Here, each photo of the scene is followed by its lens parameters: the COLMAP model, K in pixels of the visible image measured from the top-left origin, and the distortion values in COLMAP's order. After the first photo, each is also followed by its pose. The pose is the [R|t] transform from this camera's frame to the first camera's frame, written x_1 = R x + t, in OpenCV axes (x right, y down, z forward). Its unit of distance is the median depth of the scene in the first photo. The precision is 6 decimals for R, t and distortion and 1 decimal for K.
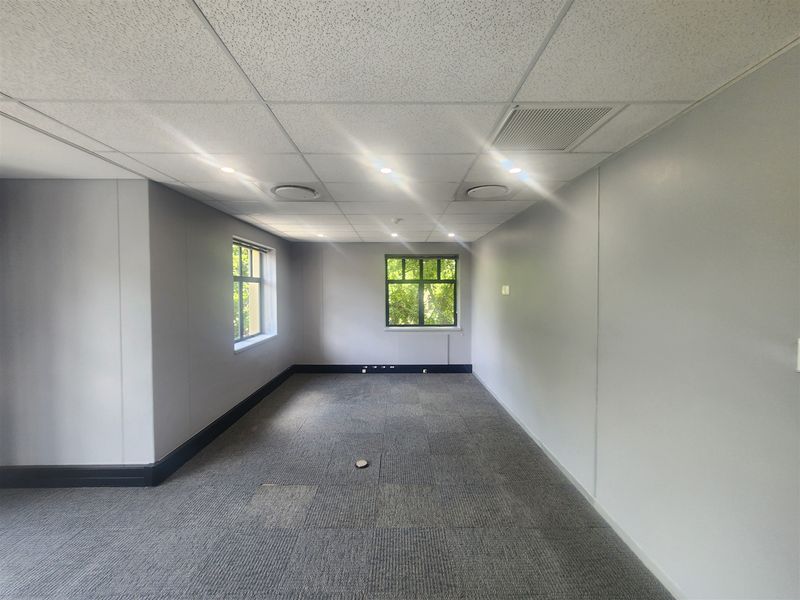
lens RADIAL K [[327.8, 0, 400.9], [0, 327.8, 299.2], [0, 0, 1]] dist [-0.002331, -0.000288]
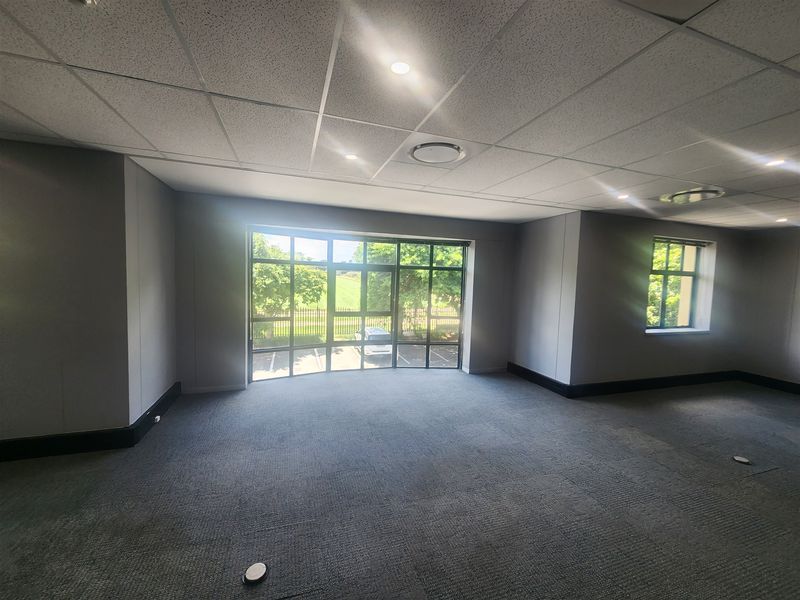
lens RADIAL K [[327.8, 0, 399.7], [0, 327.8, 299.0], [0, 0, 1]] dist [-0.002331, -0.000288]
pose [[0.300959, 0.075150, -0.950671, 0.464908], [-0.065708, 0.996155, 0.057944, 0.033470], [0.951371, 0.045028, 0.304740, -0.291552]]
